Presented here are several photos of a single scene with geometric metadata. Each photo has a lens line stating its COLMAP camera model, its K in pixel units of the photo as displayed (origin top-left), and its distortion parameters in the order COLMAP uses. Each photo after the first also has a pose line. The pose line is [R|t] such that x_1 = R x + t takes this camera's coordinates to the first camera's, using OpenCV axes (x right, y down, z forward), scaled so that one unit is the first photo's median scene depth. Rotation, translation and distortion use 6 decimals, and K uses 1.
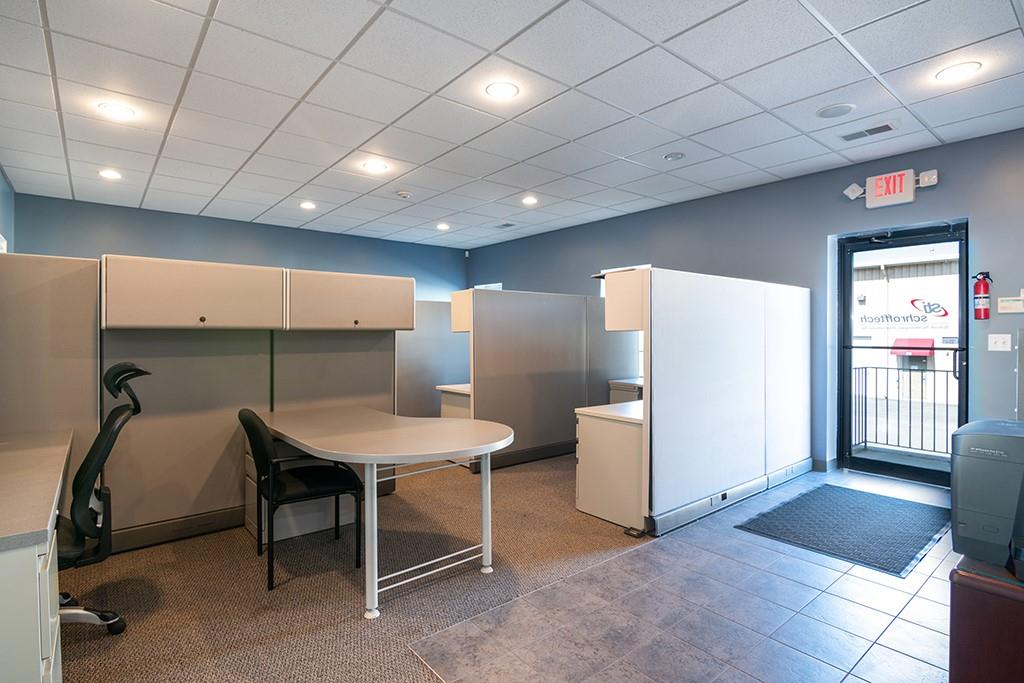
lens RADIAL K [[519.3, 0, 513.3], [0, 519.3, 336.6], [0, 0, 1]] dist [0.000853, 0.001074]
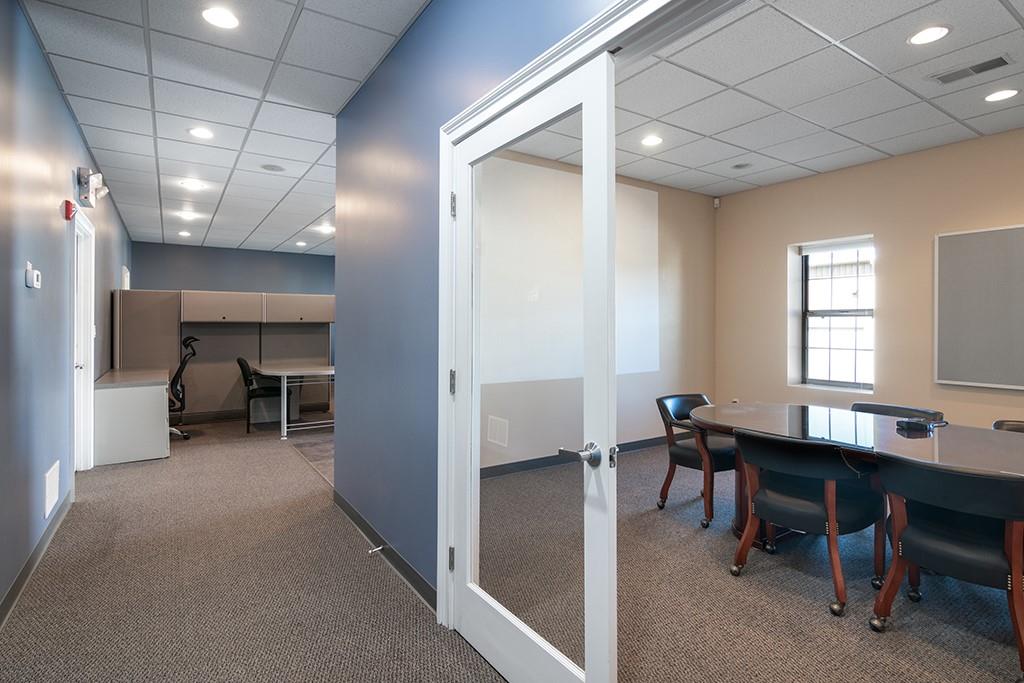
lens RADIAL K [[519.3, 0, 520.4], [0, 519.3, 327.7], [0, 0, 1]] dist [0.000853, 0.001074]
pose [[0.996606, 0.007418, -0.081982, 0.819899], [-0.007450, 0.999972, -0.000086, -0.001052], [0.081979, 0.000696, 0.996634, -1.072339]]
